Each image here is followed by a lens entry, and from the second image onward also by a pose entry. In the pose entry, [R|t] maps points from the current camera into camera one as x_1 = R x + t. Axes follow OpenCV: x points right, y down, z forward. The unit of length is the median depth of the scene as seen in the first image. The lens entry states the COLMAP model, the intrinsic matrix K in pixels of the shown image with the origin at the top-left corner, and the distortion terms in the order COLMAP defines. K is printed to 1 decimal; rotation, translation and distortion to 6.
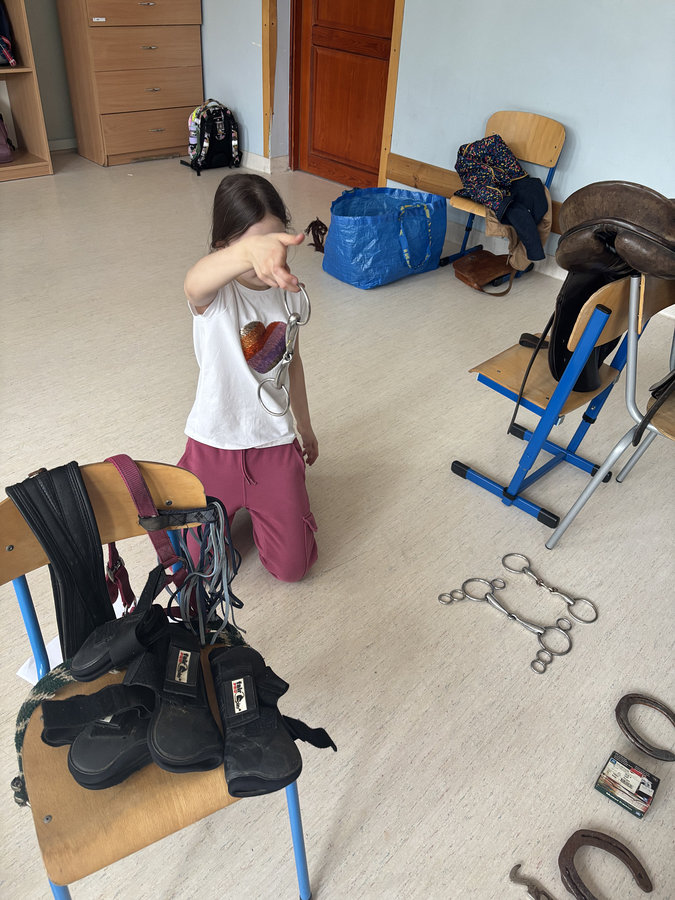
lens RADIAL K [[701.5, 0, 339.3], [0, 701.5, 450.5], [0, 0, 1]] dist [0.017734, -0.020449]
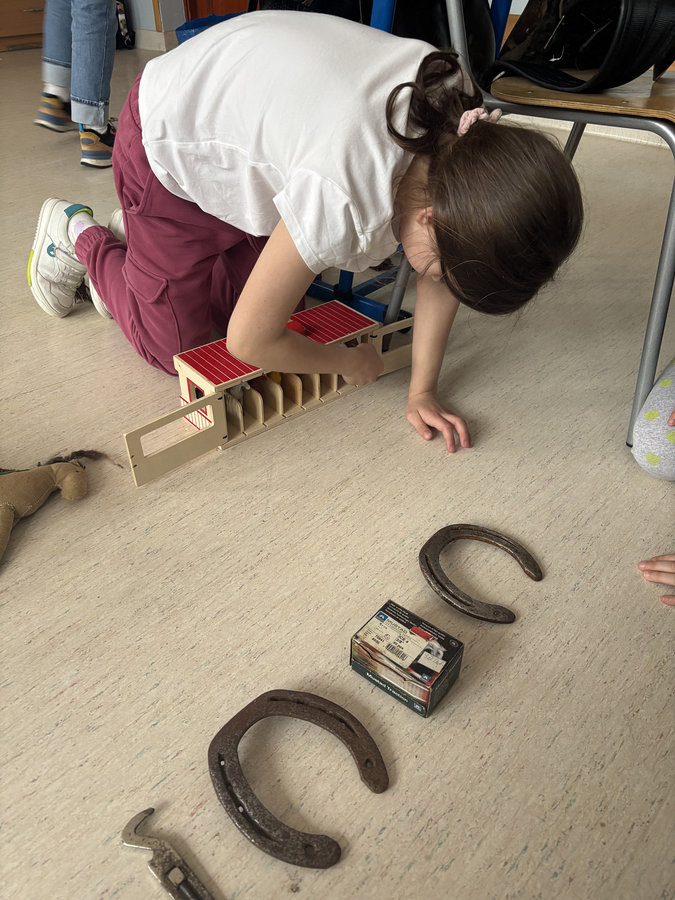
lens RADIAL K [[701.5, 0, 340.0], [0, 701.5, 448.5], [0, 0, 1]] dist [0.017734, -0.020449]
pose [[0.998226, -0.053925, -0.025249, 0.383373], [0.054381, 0.998362, 0.017758, 0.305530], [0.024250, -0.019100, 0.999523, 0.469550]]
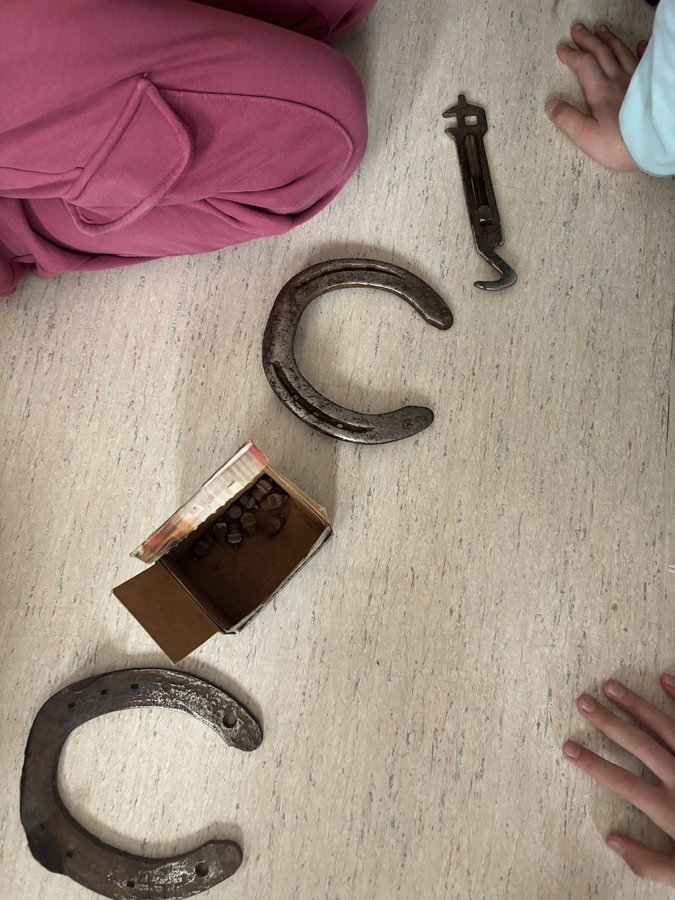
lens RADIAL K [[701.5, 0, 338.0], [0, 701.5, 451.4], [0, 0, 1]] dist [0.017734, -0.020449]
pose [[0.821965, -0.567149, 0.052114, 0.439321], [0.384660, 0.620297, 0.683570, 0.212390], [-0.420013, -0.541824, 0.728022, 0.770762]]
